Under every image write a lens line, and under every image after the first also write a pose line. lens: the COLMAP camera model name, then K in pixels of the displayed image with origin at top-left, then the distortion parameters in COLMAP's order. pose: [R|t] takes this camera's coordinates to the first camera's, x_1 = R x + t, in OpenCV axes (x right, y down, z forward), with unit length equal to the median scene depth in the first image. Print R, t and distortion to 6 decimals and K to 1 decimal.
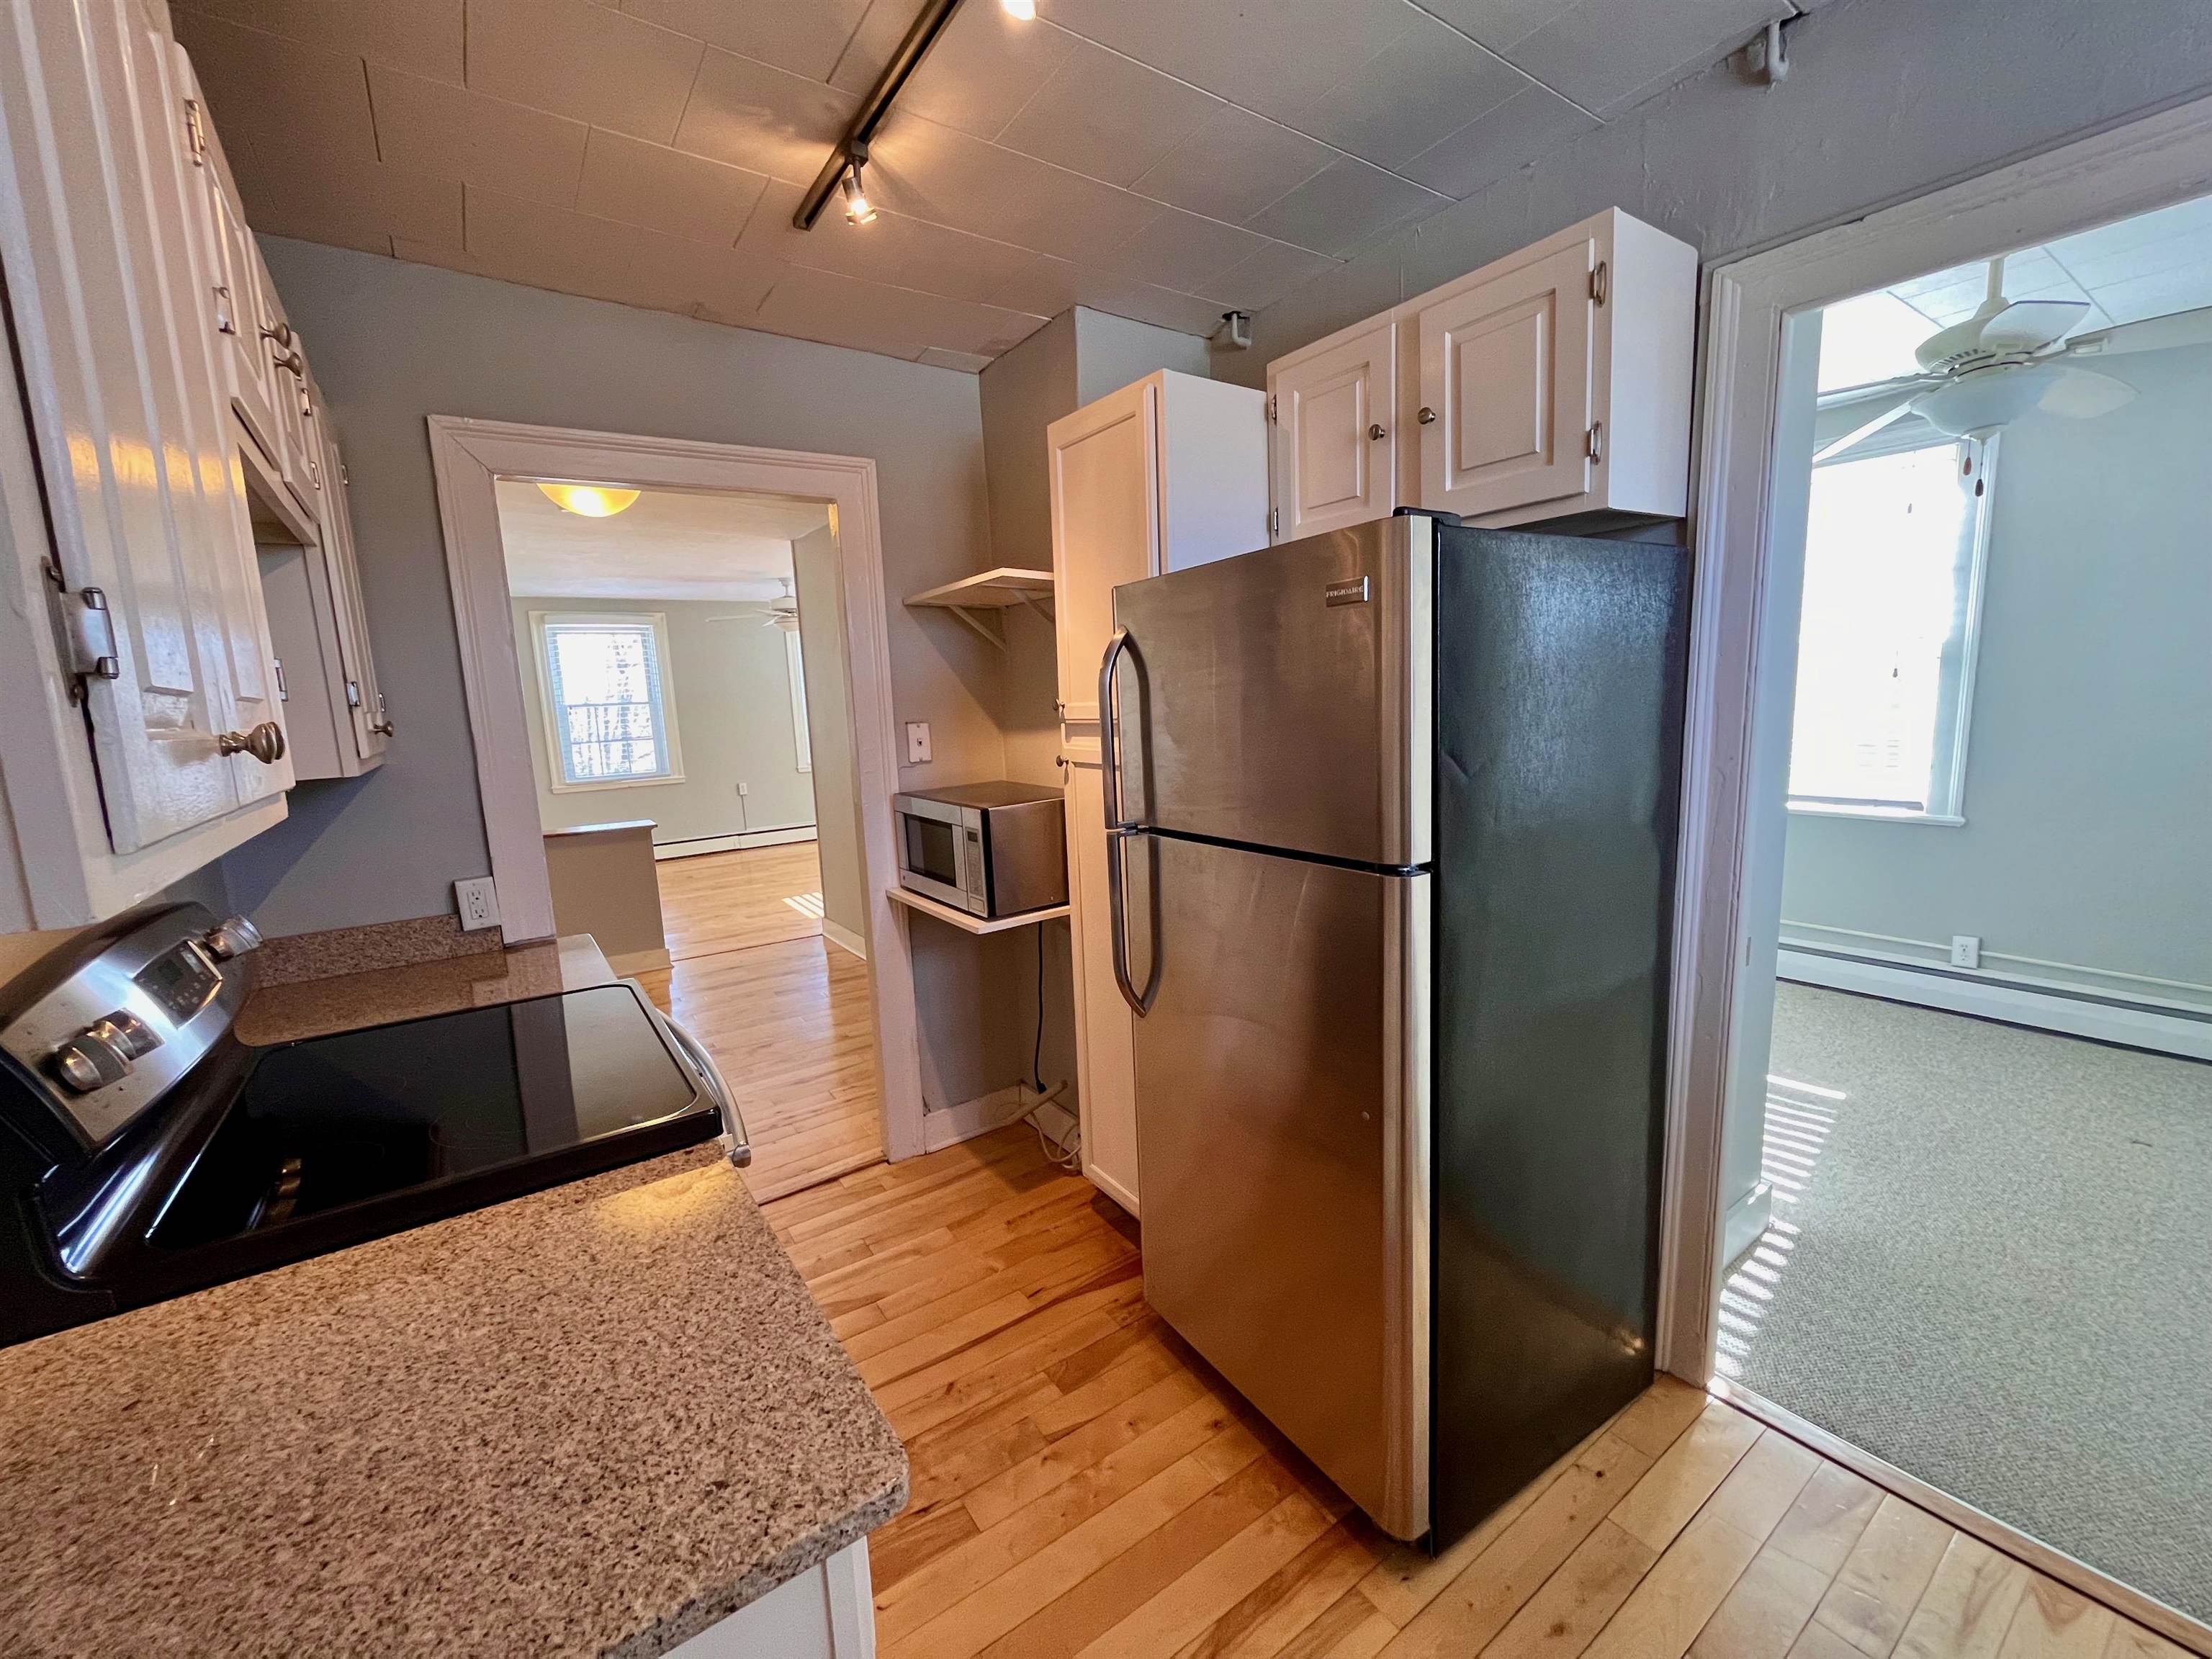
lens RADIAL K [[892.9, 0, 1103.1], [0, 892.9, 822.3], [0, 0, 1]] dist [-0.003625, 0.000288]
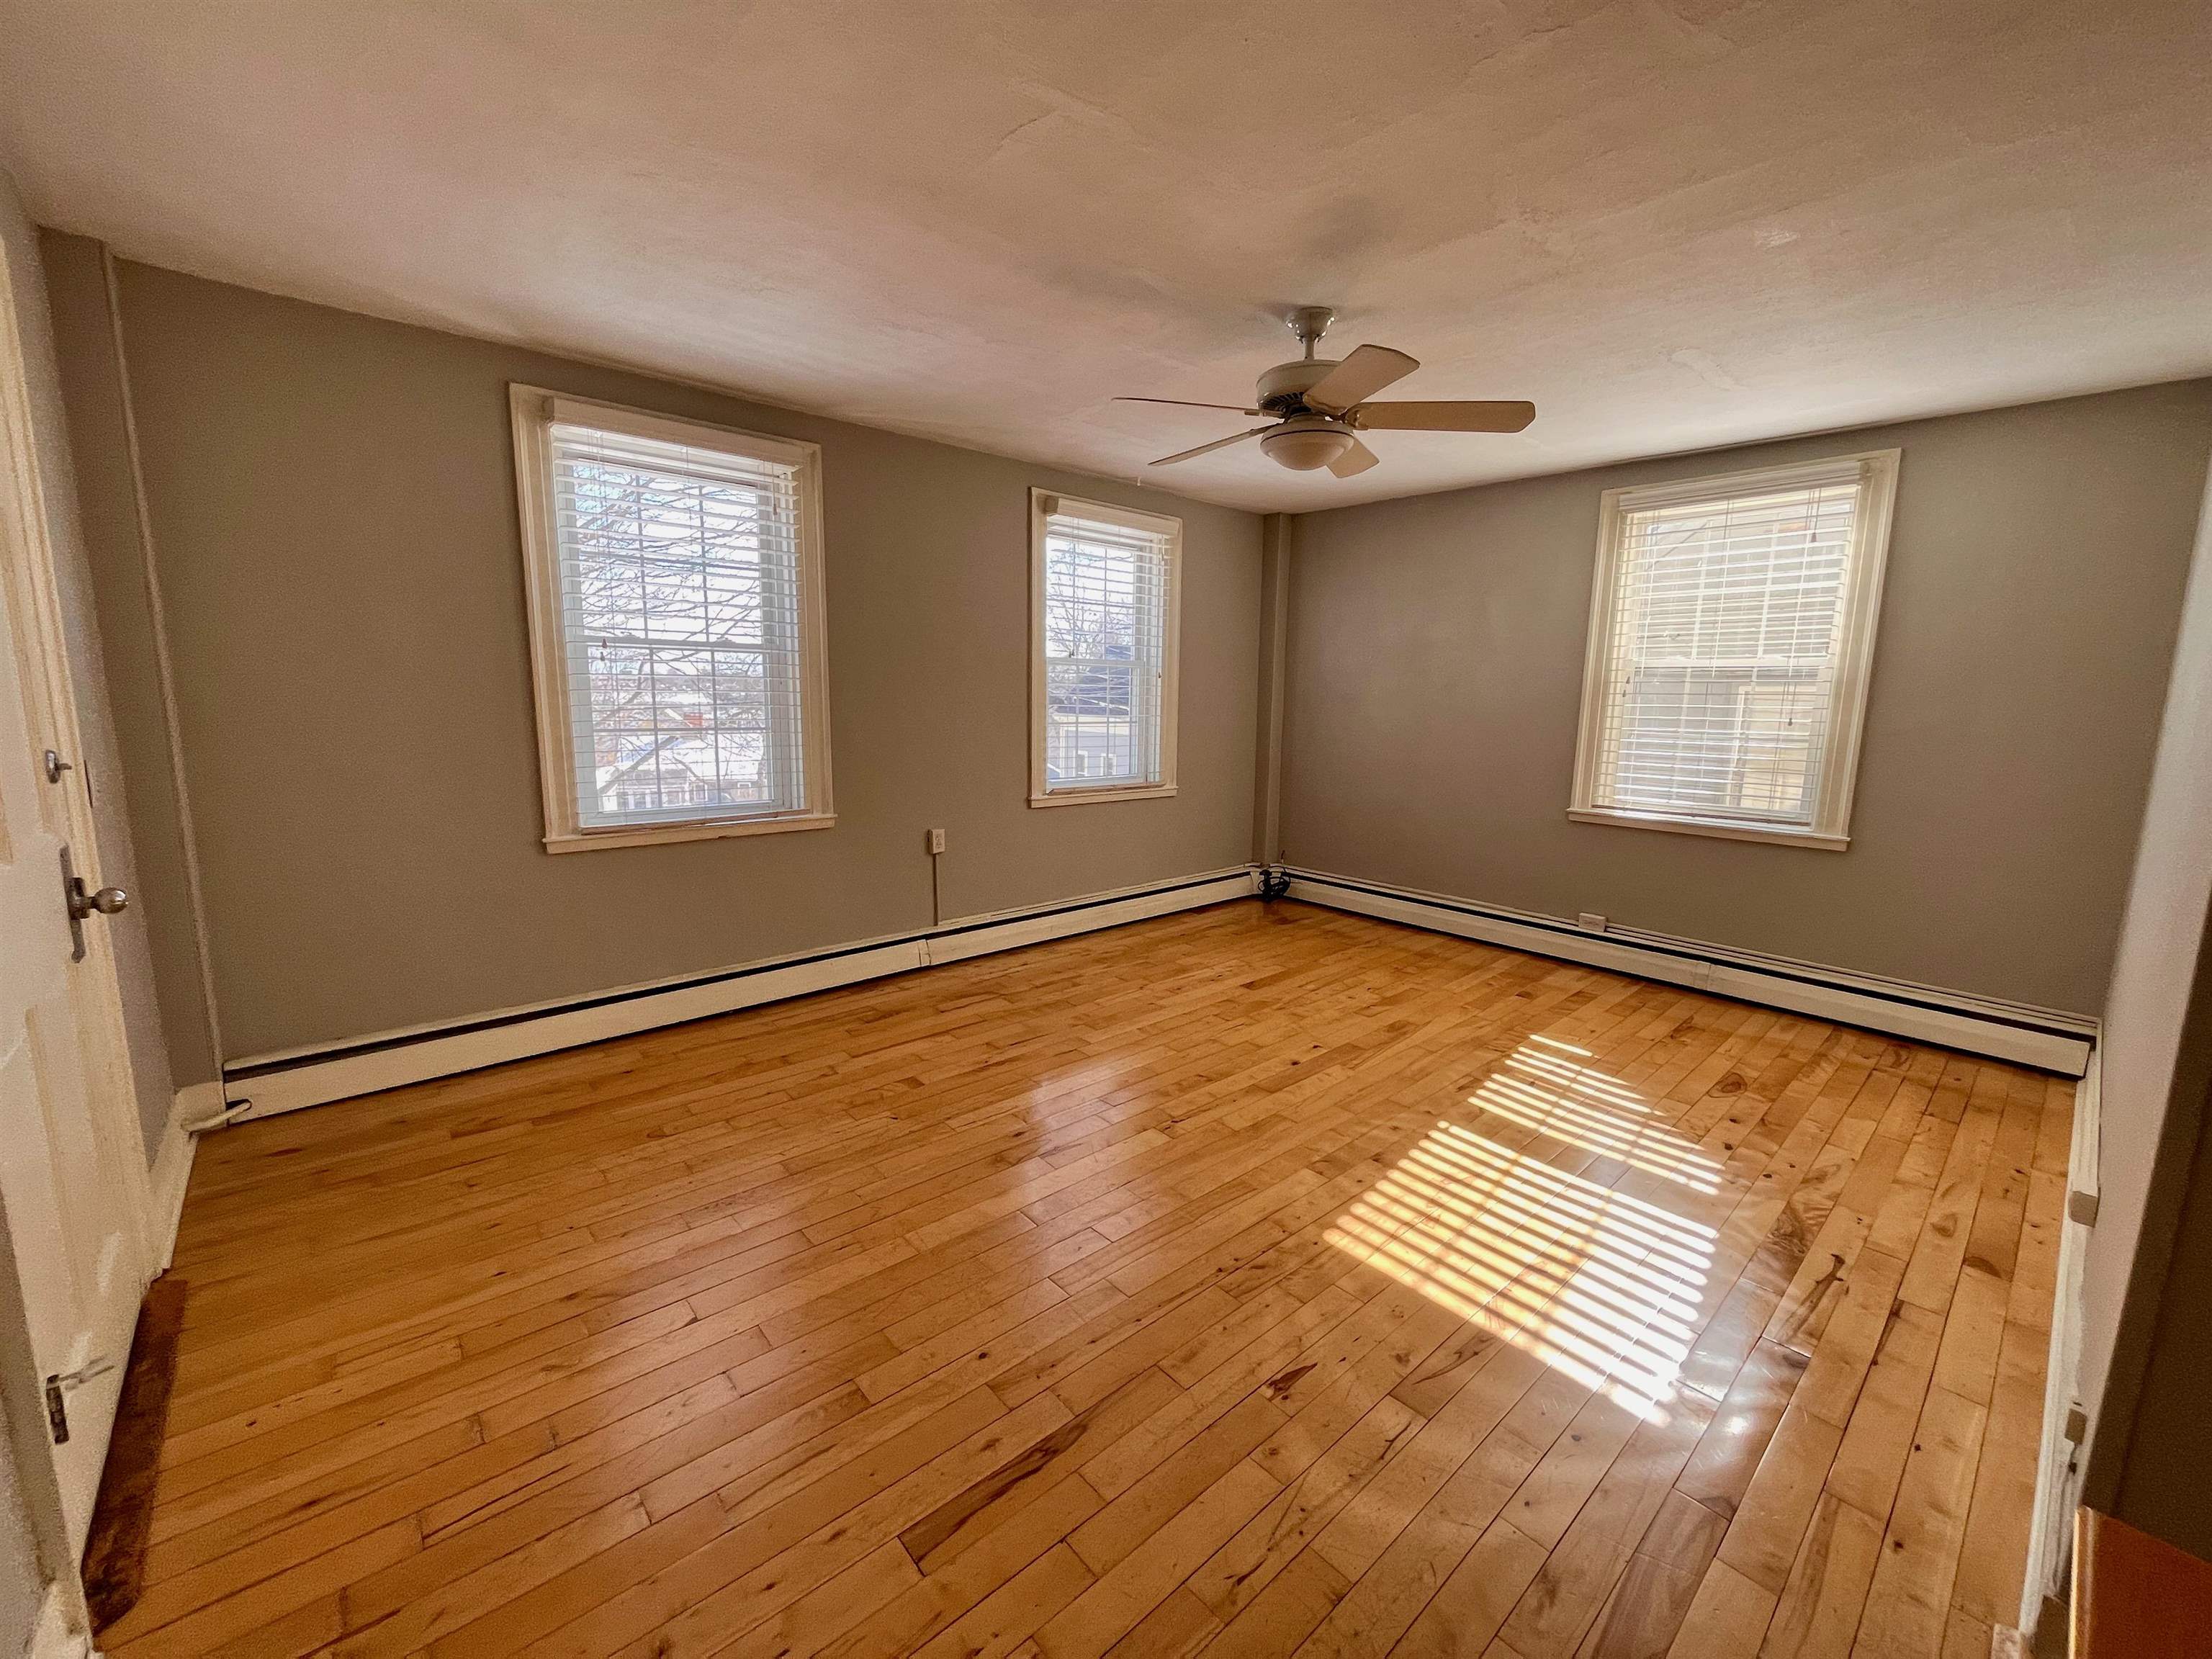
lens RADIAL K [[892.9, 0, 1089.0], [0, 892.9, 817.3], [0, 0, 1]] dist [-0.003625, 0.000288]
pose [[0.992232, 0.045180, 0.115911, -0.428836], [-0.044768, 0.998978, -0.006151, -0.057185], [-0.116070, 0.000914, 0.993241, 0.583255]]
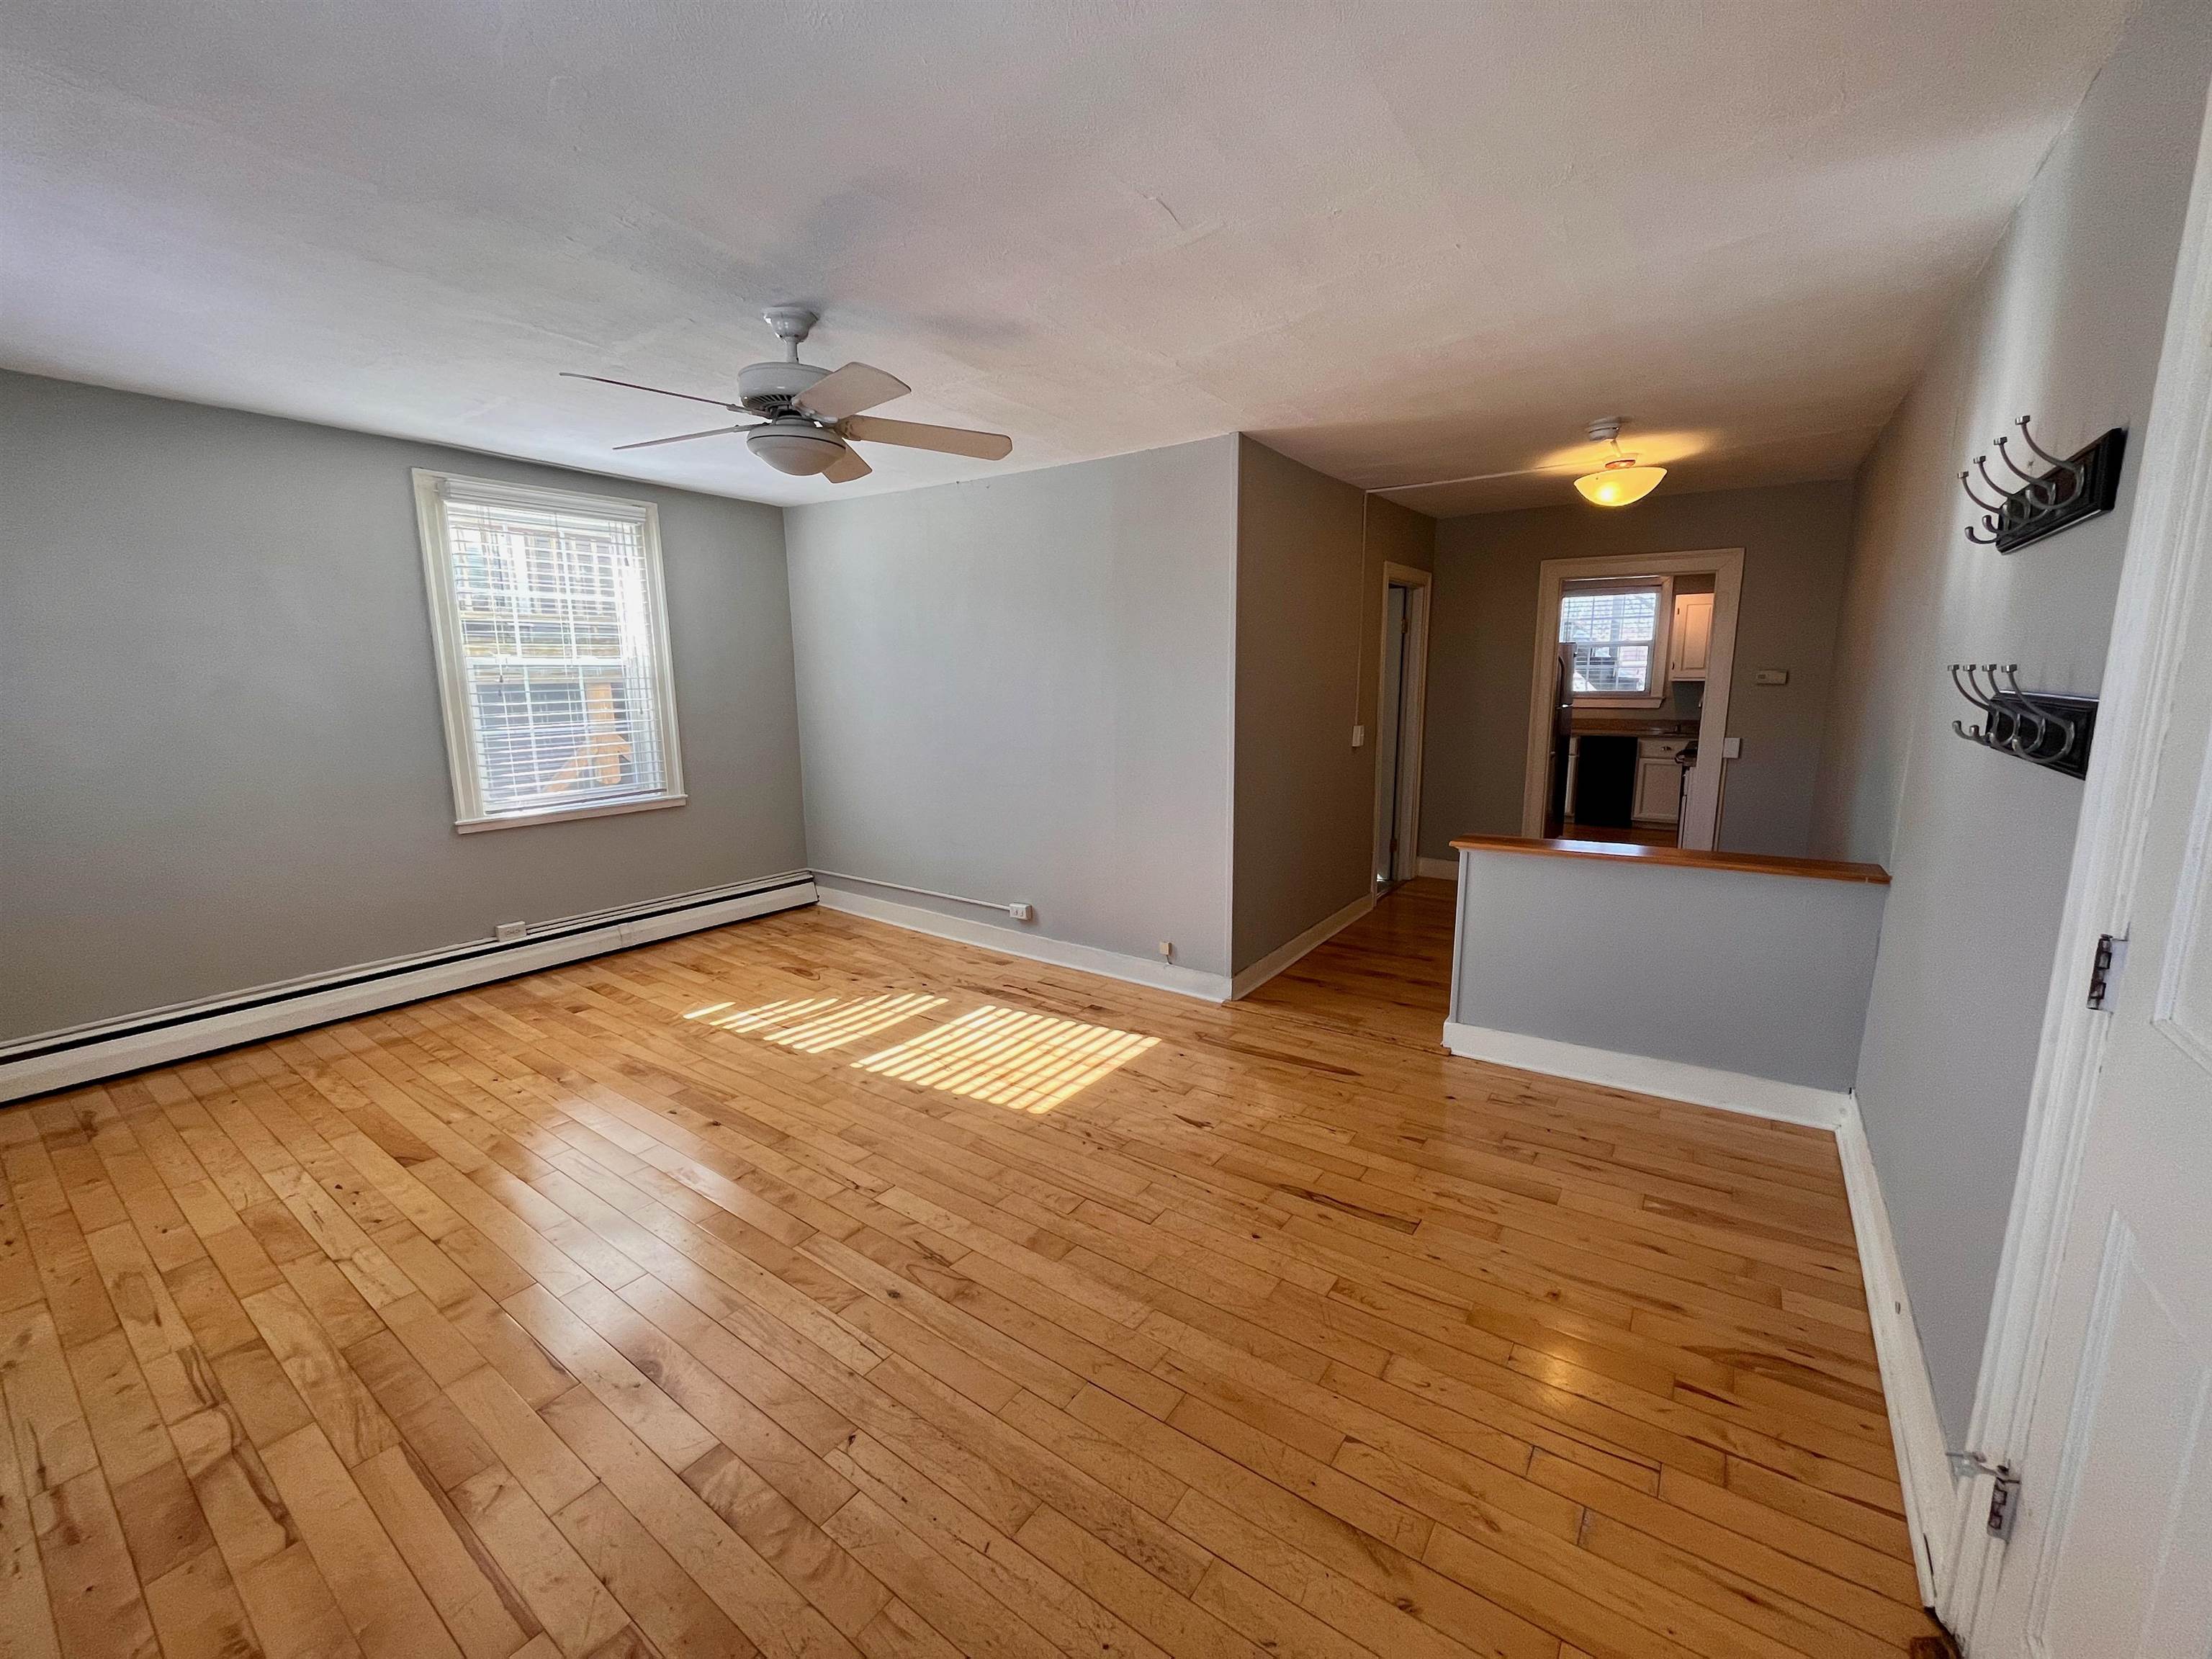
lens RADIAL K [[892.9, 0, 1098.7], [0, 892.9, 828.0], [0, 0, 1]] dist [-0.003625, 0.000288]
pose [[-0.335348, -0.115498, 0.934988, -0.669565], [0.157126, 0.971699, 0.176389, -0.110080], [-0.928899, 0.206063, -0.307710, 0.934170]]
